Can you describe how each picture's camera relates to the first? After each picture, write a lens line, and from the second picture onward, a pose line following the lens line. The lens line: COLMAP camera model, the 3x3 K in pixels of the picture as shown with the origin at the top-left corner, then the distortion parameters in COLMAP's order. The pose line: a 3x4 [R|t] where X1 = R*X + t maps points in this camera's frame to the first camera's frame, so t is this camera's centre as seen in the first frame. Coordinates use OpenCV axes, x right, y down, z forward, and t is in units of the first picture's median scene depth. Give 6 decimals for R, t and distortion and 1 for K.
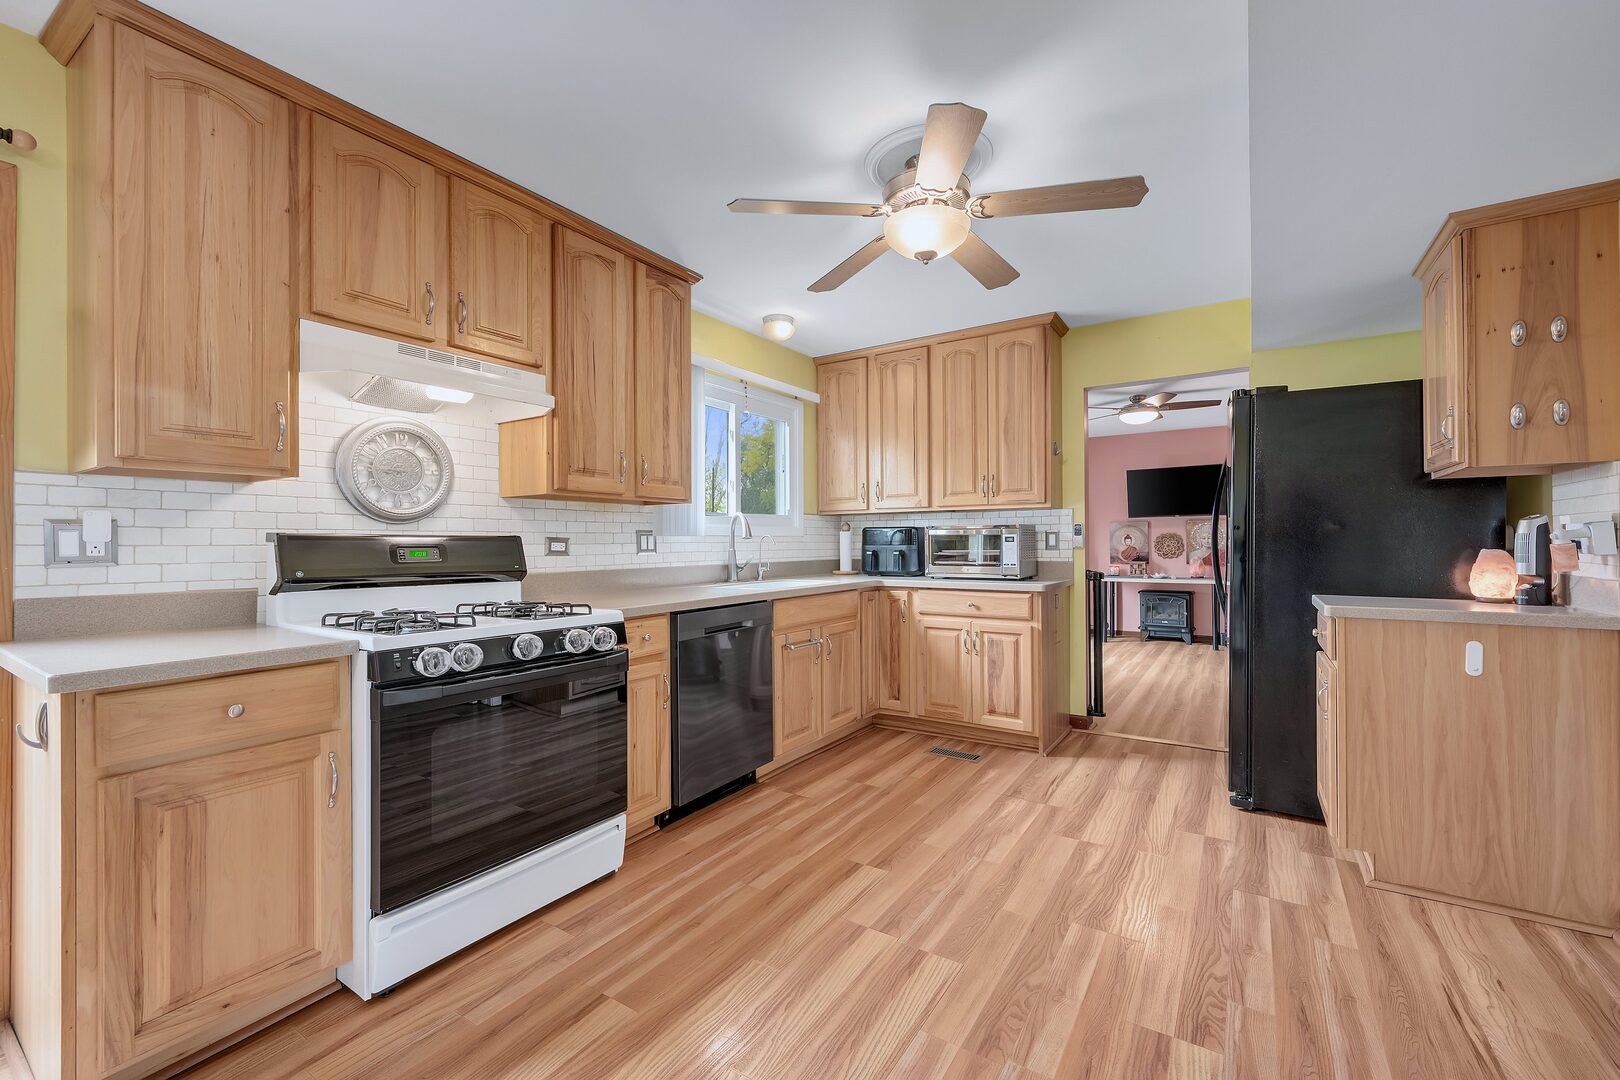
lens RADIAL K [[672.7, 0, 810.0], [0, 672.7, 540.0], [0, 0, 1]] dist [0.009999, 0.000124]
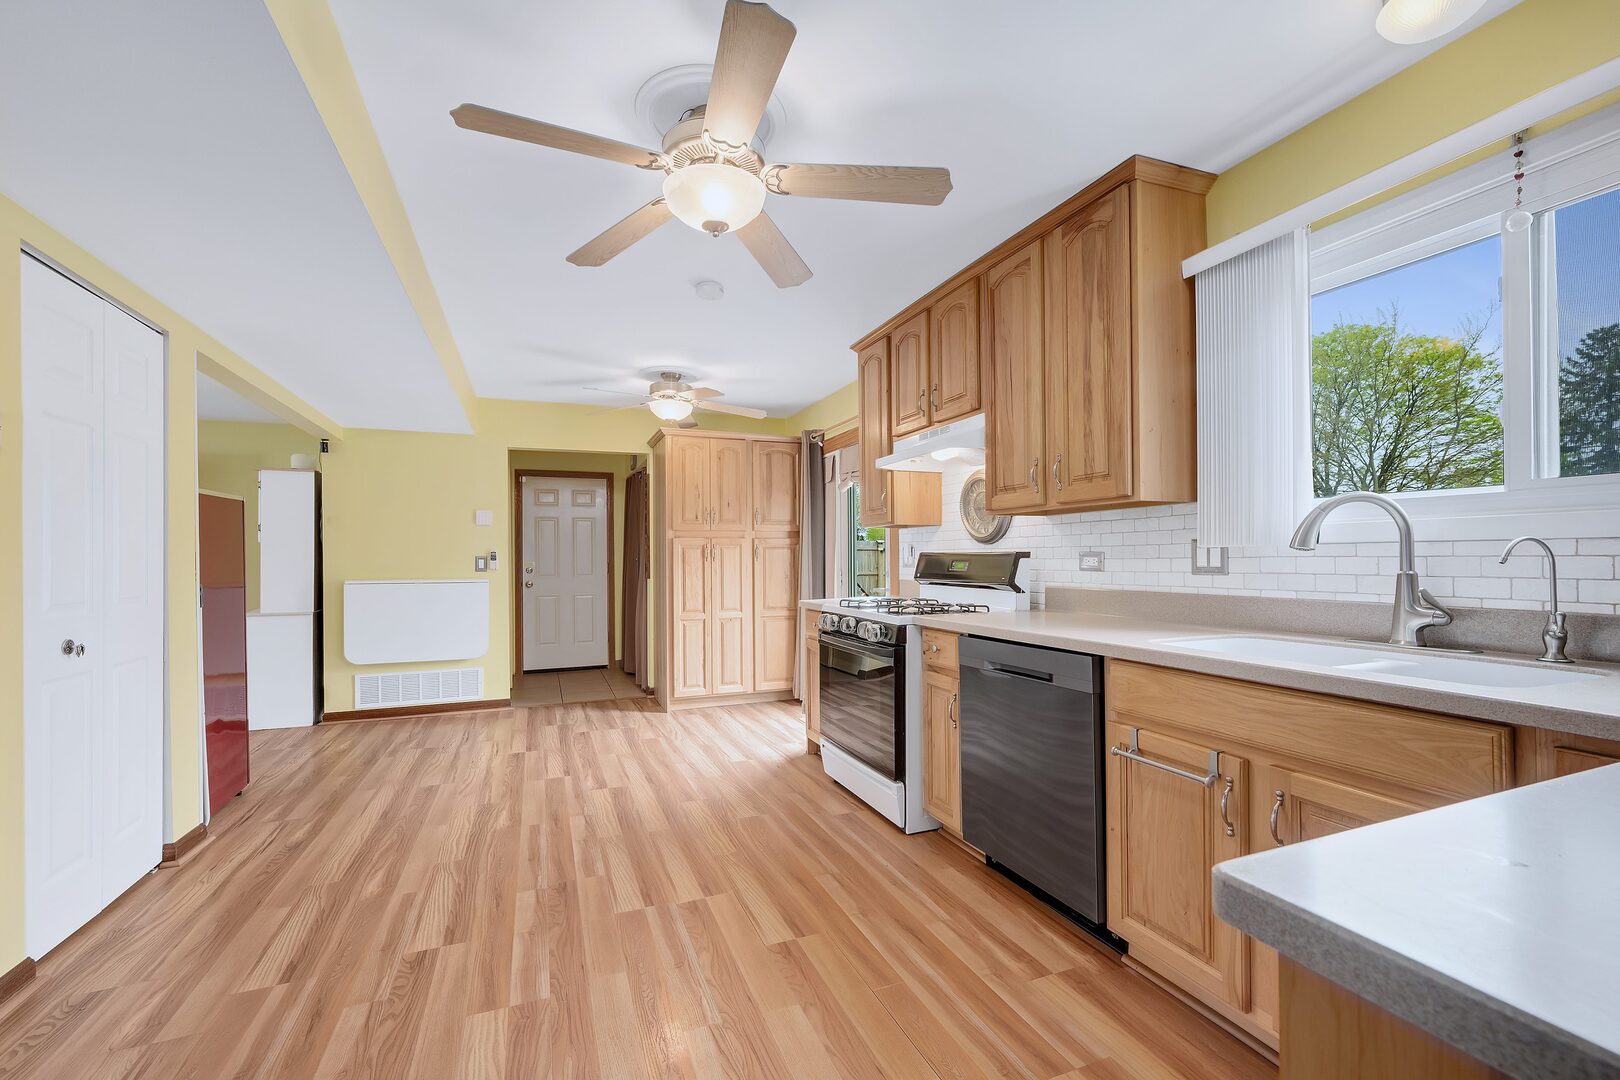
lens RADIAL K [[667.0, 0, 811.0], [0, 667.0, 557.7], [0, 0, 1]] dist [-0.000759, -0.000164]
pose [[-0.565617, 0.010068, -0.824607, 0.747075], [0.015150, 0.999884, 0.001817, -0.003878], [0.824529, -0.011465, -0.565703, 1.465995]]
